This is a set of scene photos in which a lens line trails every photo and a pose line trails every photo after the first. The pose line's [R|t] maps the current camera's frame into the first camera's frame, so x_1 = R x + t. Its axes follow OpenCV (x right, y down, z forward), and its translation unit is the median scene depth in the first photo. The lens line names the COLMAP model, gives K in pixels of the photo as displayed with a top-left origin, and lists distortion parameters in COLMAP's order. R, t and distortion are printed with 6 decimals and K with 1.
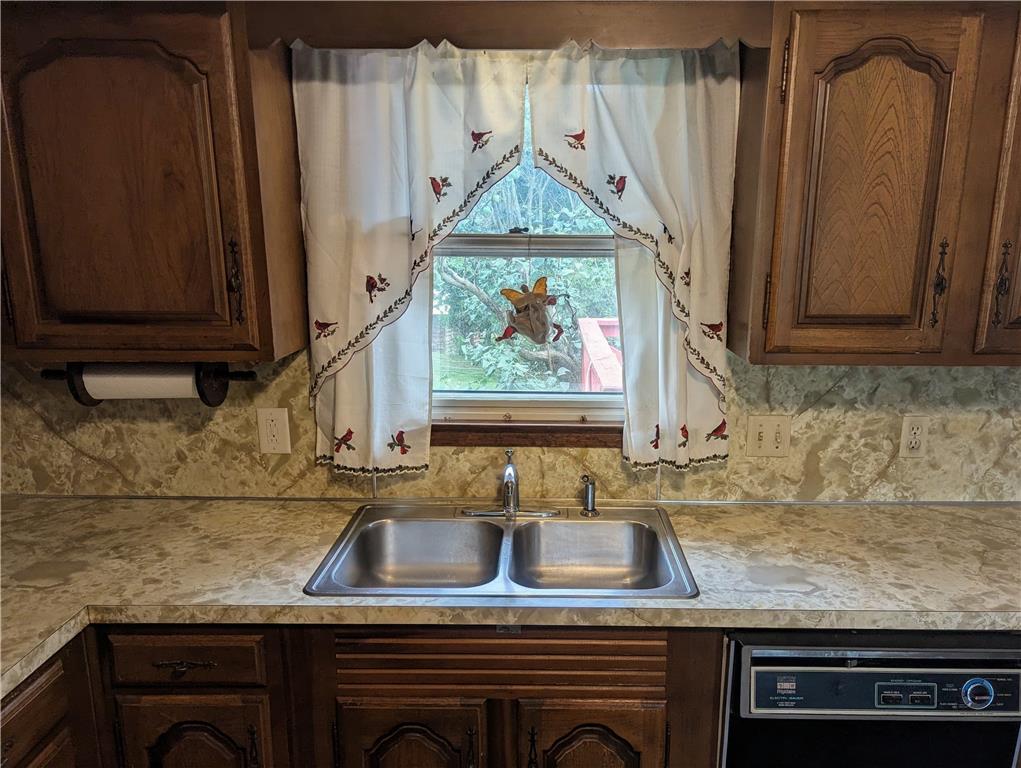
lens RADIAL K [[794.7, 0, 535.5], [0, 794.7, 424.7], [0, 0, 1]] dist [0.077843, -0.095407]
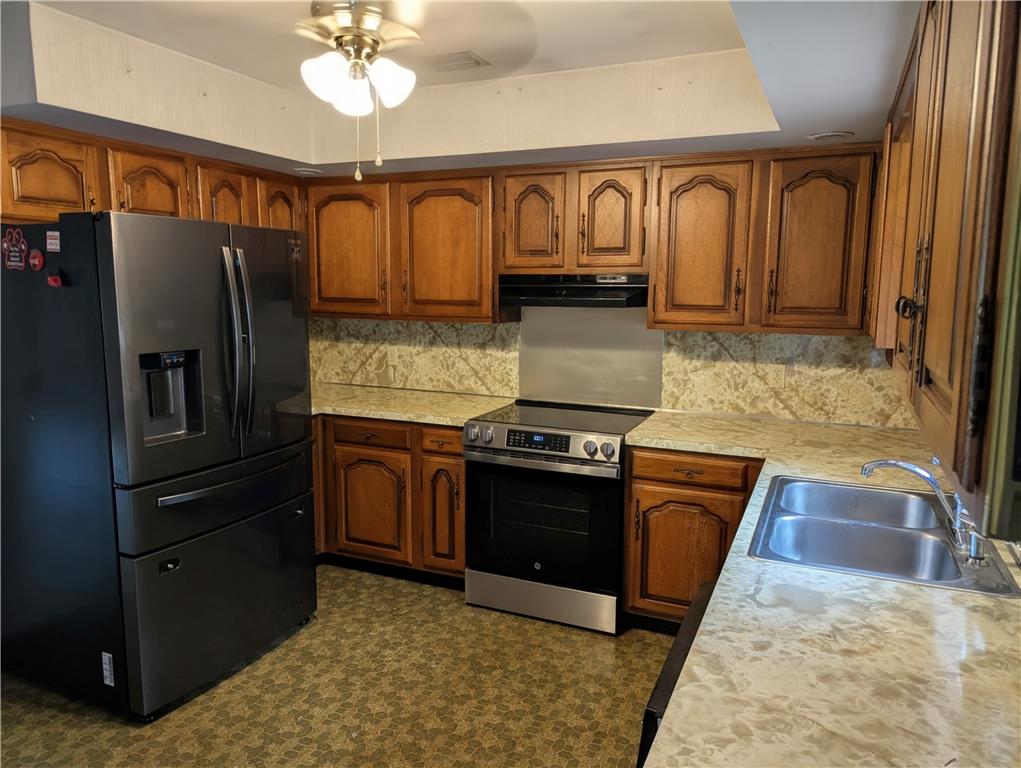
lens RADIAL K [[718.9, 0, 506.3], [0, 718.9, 384.7], [0, 0, 1]] dist [0.069298, -0.068738]
pose [[-0.400683, 0.122961, -0.907928, 1.028028], [-0.225501, 0.947236, 0.227801, -0.146354], [0.888033, 0.296015, -0.351813, 0.796894]]
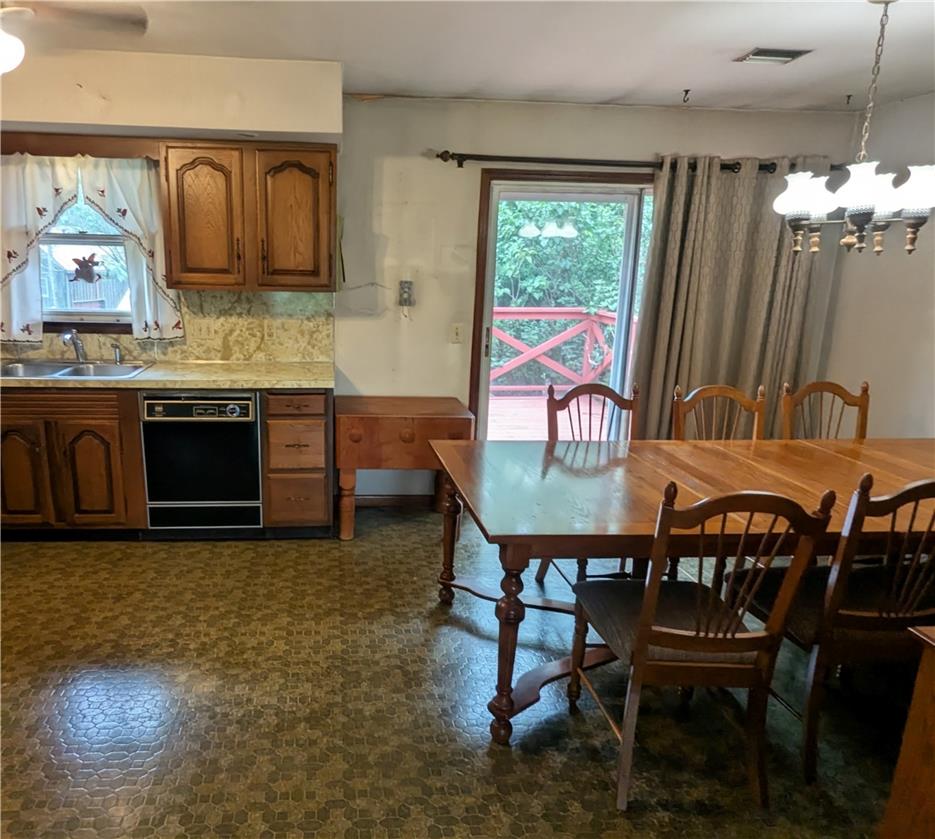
lens RADIAL K [[687.8, 0, 379.2], [0, 687.8, 424.4], [0, 0, 1]] dist [-0.002270, -0.003165]
pose [[0.996145, -0.001130, 0.087718, 0.637221], [0.001629, 0.999983, -0.005612, 0.302127], [-0.087711, 0.005733, 0.996130, -0.969558]]
